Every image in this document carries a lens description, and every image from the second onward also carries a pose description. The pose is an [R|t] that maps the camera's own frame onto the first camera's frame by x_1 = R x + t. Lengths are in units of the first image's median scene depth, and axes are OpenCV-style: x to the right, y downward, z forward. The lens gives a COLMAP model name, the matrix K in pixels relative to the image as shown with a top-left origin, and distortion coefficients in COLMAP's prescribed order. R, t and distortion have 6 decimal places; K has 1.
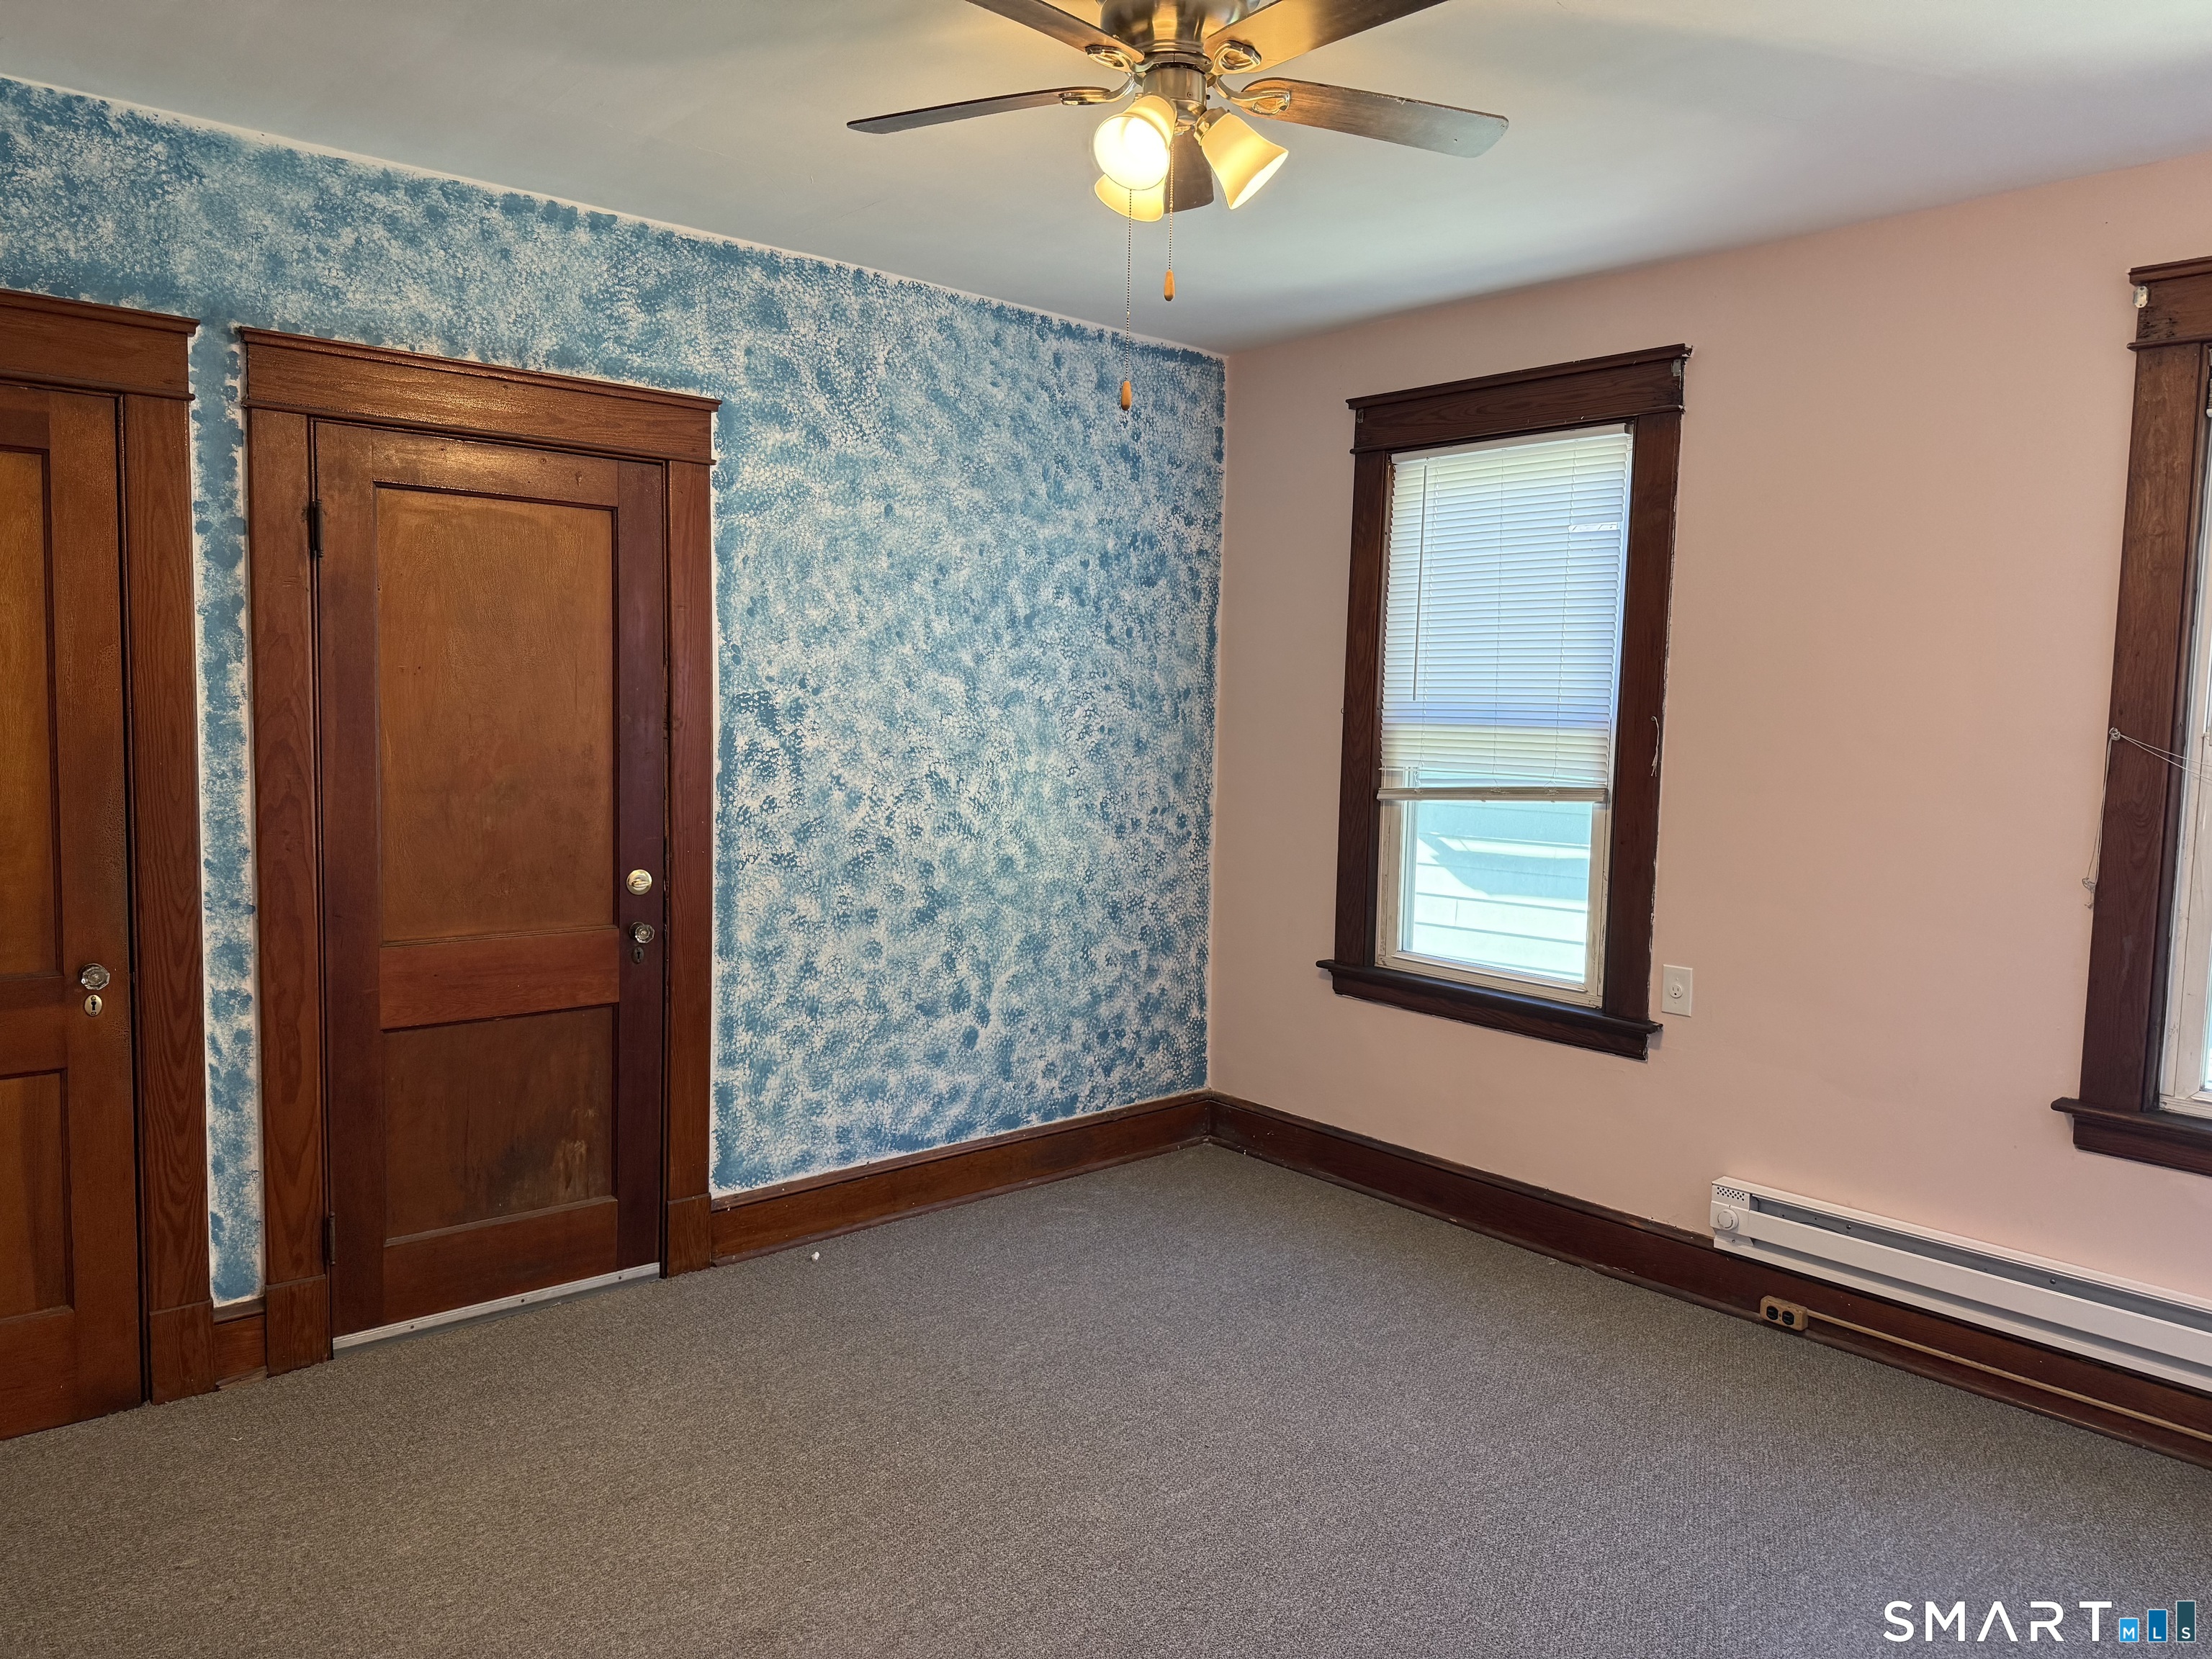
lens RADIAL K [[1534.4, 0, 1106.0], [0, 1534.4, 829.5], [0, 0, 1]] dist [0.048098, -0.087928]
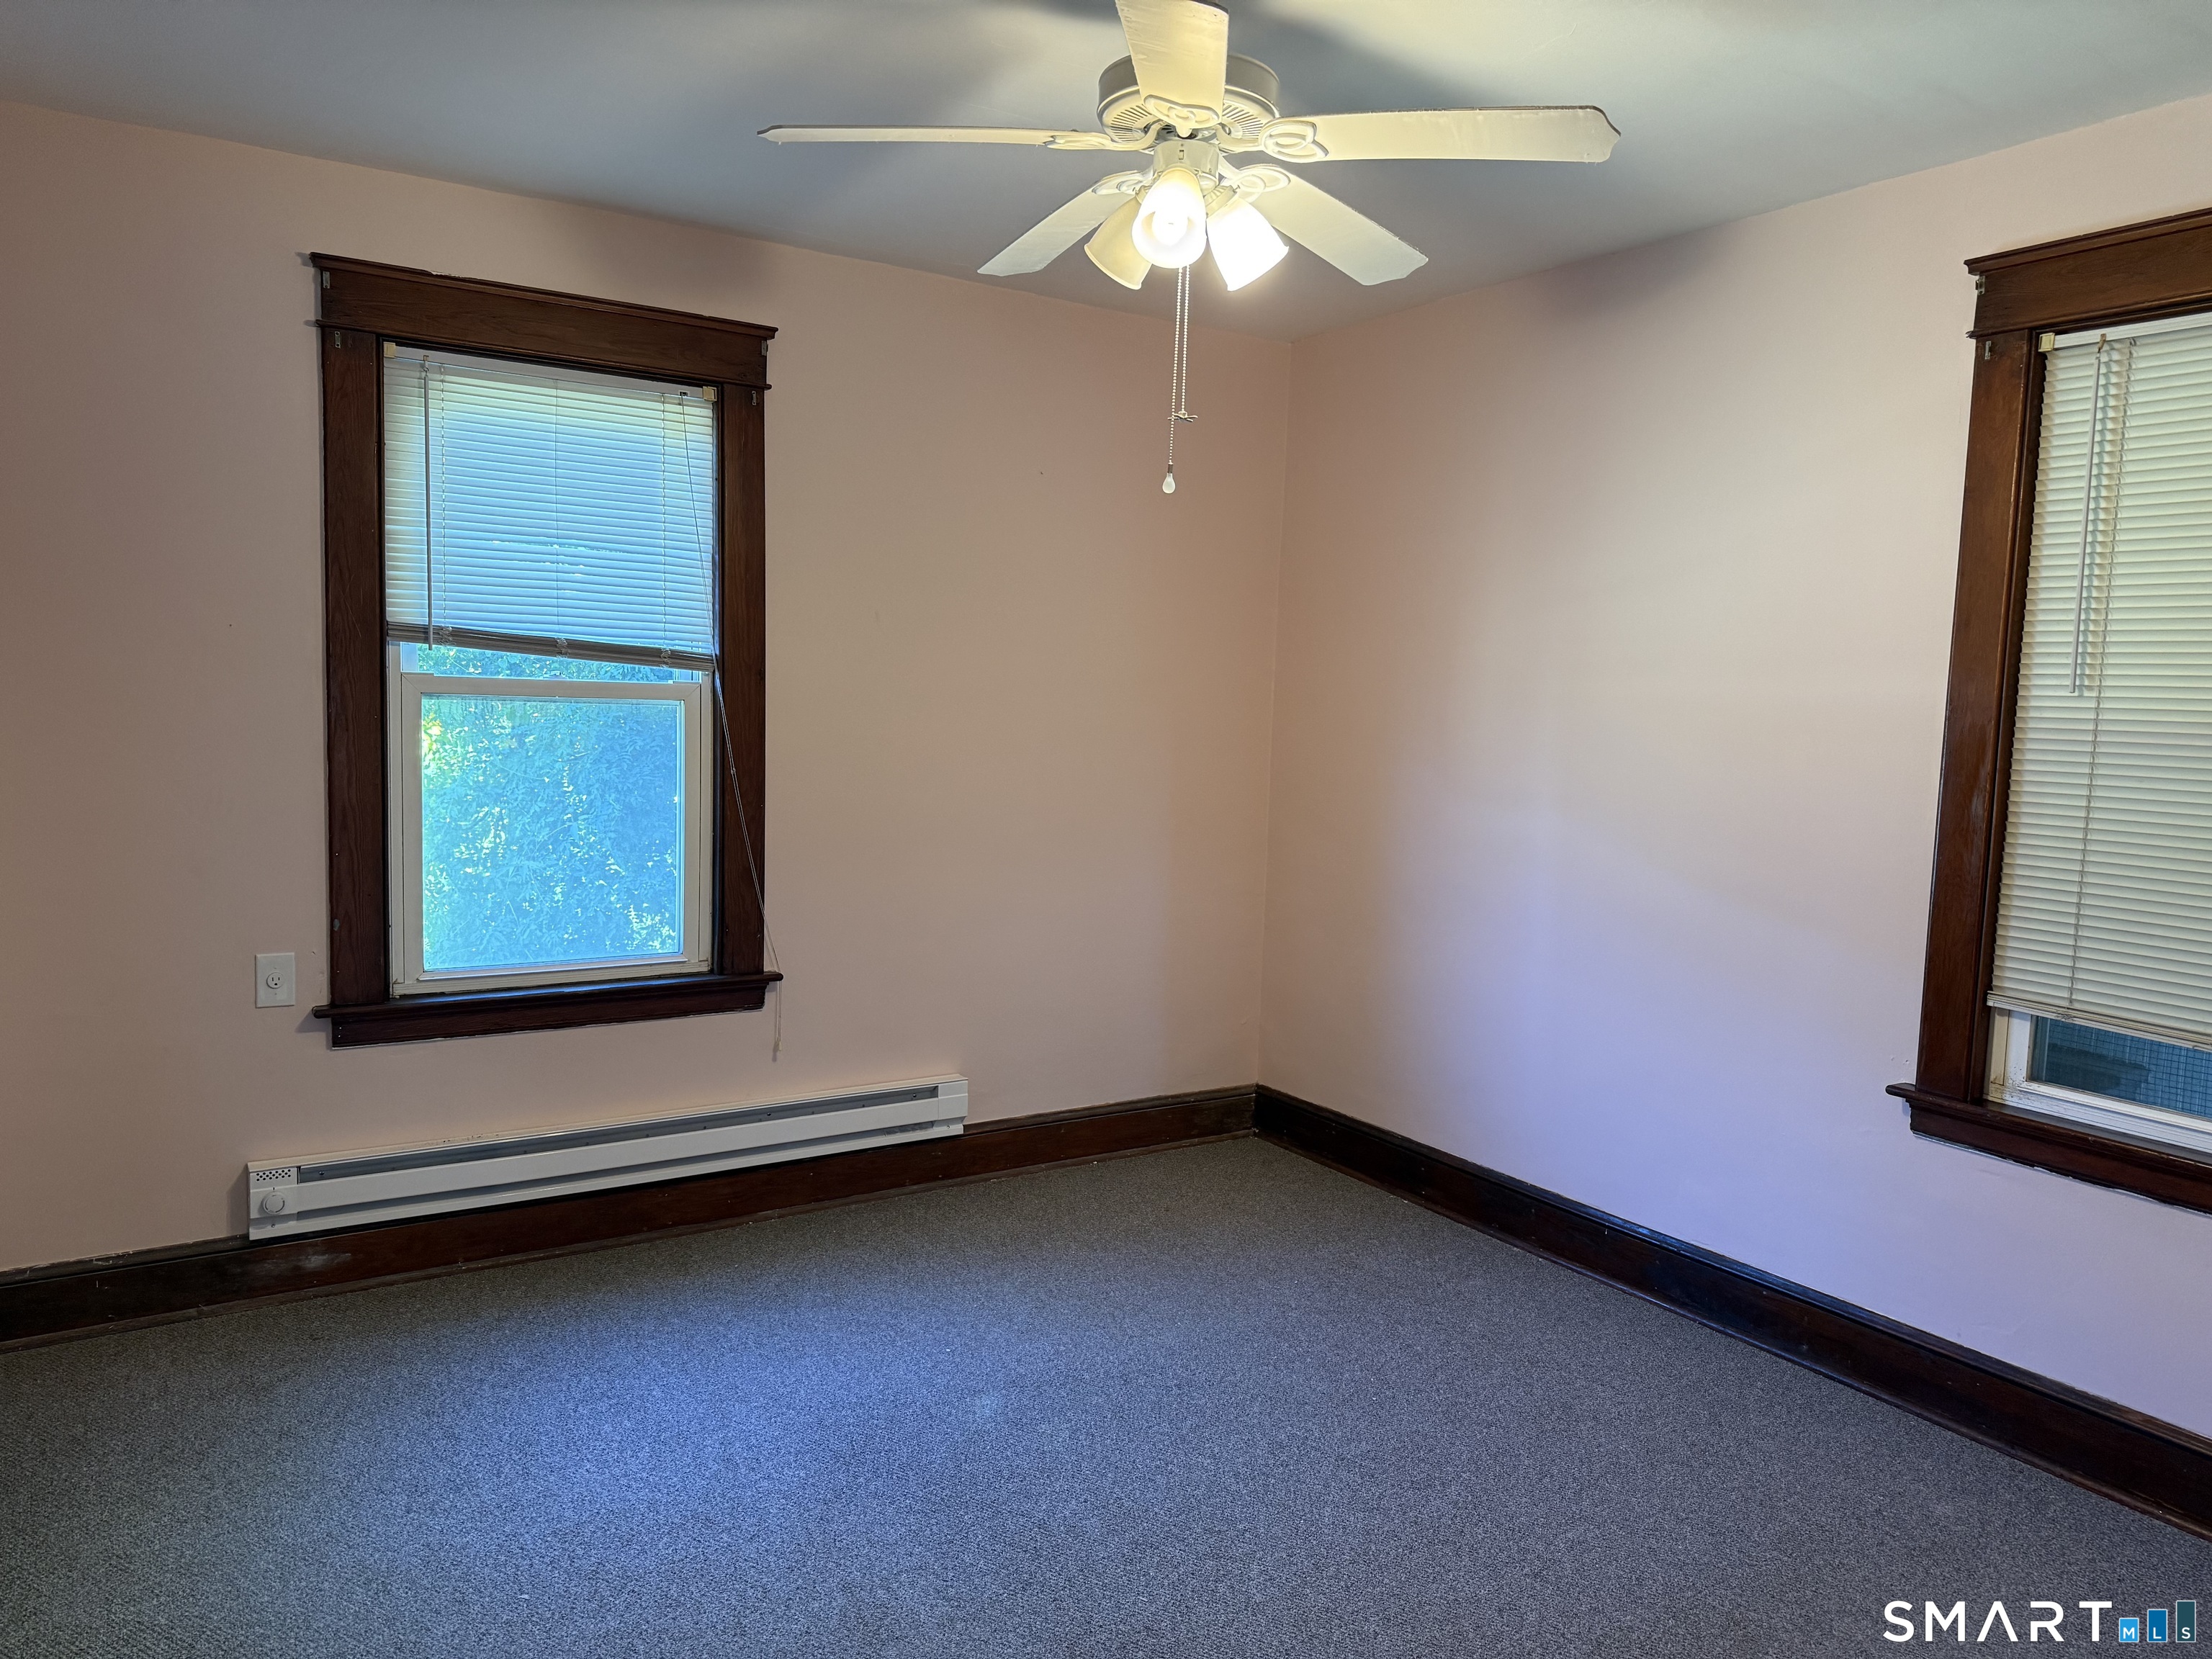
lens RADIAL K [[1534.4, 0, 1106.0], [0, 1534.4, 829.5], [0, 0, 1]] dist [0.048098, -0.087928]
pose [[0.144943, -0.131524, 0.980659, -0.561255], [0.047843, 0.990898, 0.125826, -0.082169], [-0.988283, 0.028680, 0.149917, 0.538299]]
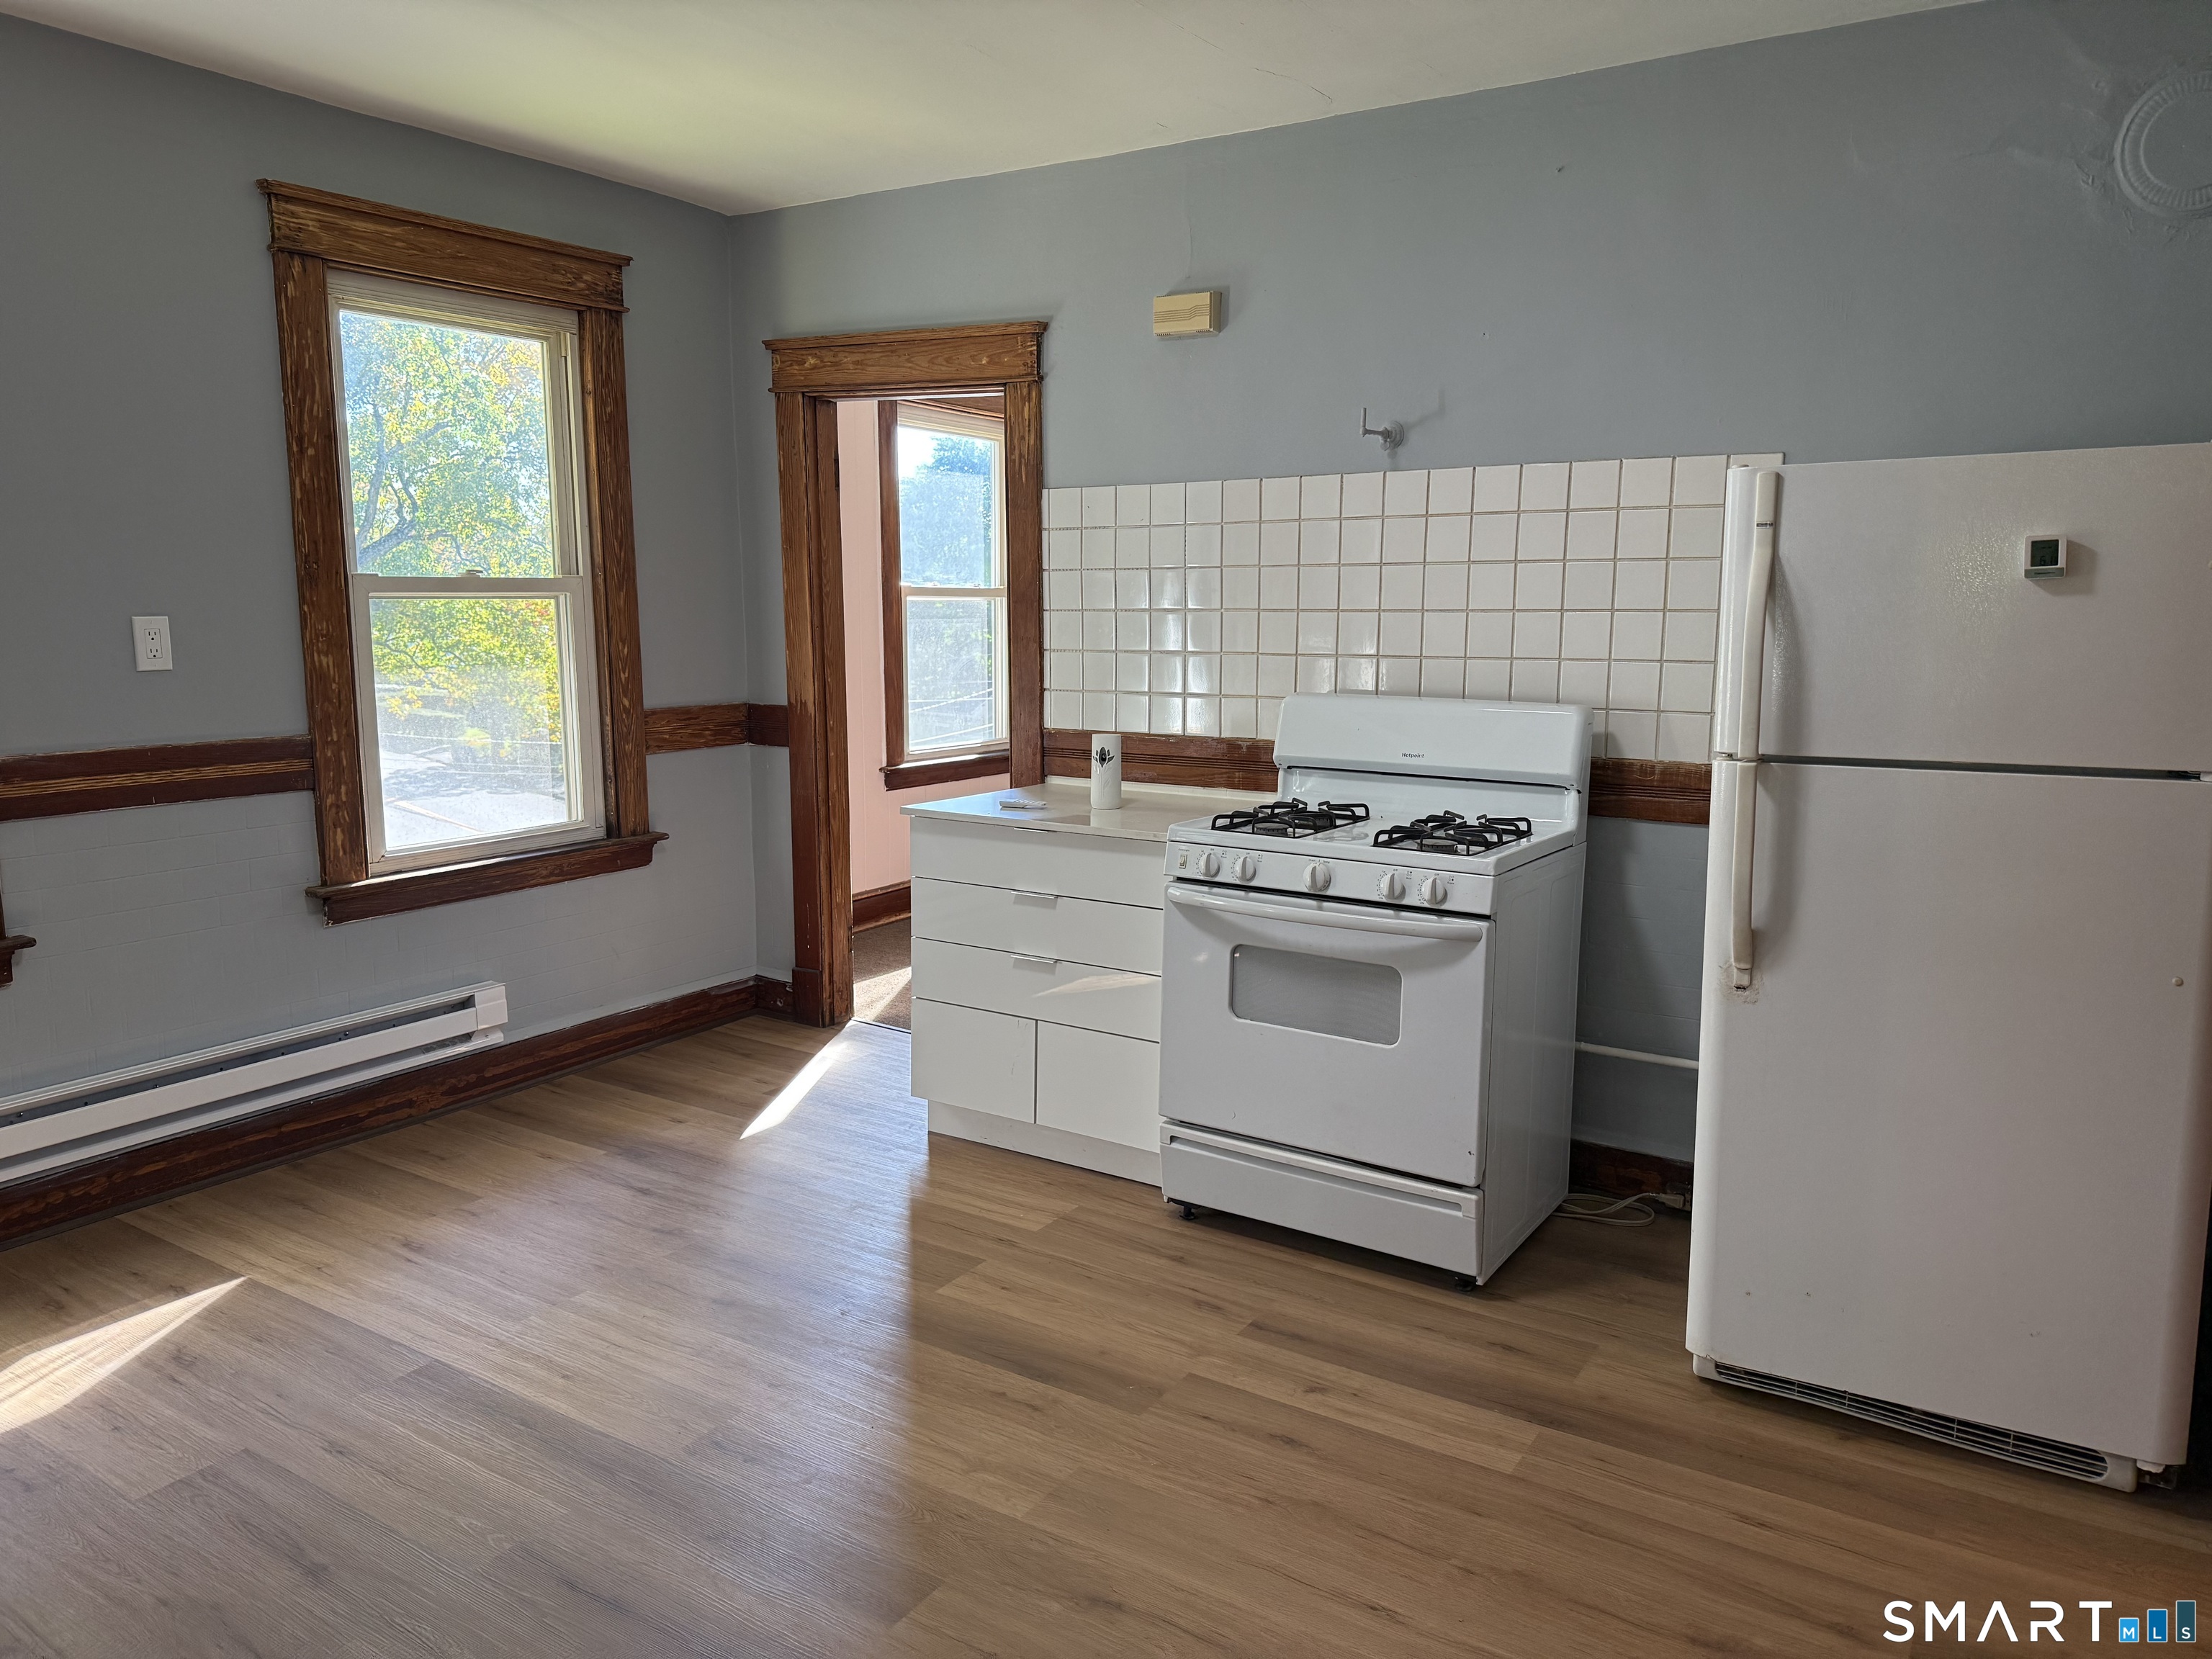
lens RADIAL K [[1534.4, 0, 1106.0], [0, 1534.4, 829.5], [0, 0, 1]] dist [0.048098, -0.087928]
pose [[-0.263701, -0.192080, 0.945287, -0.788334], [0.057030, 0.975155, 0.214058, -0.103702], [-0.962917, 0.110357, -0.246195, 0.841853]]
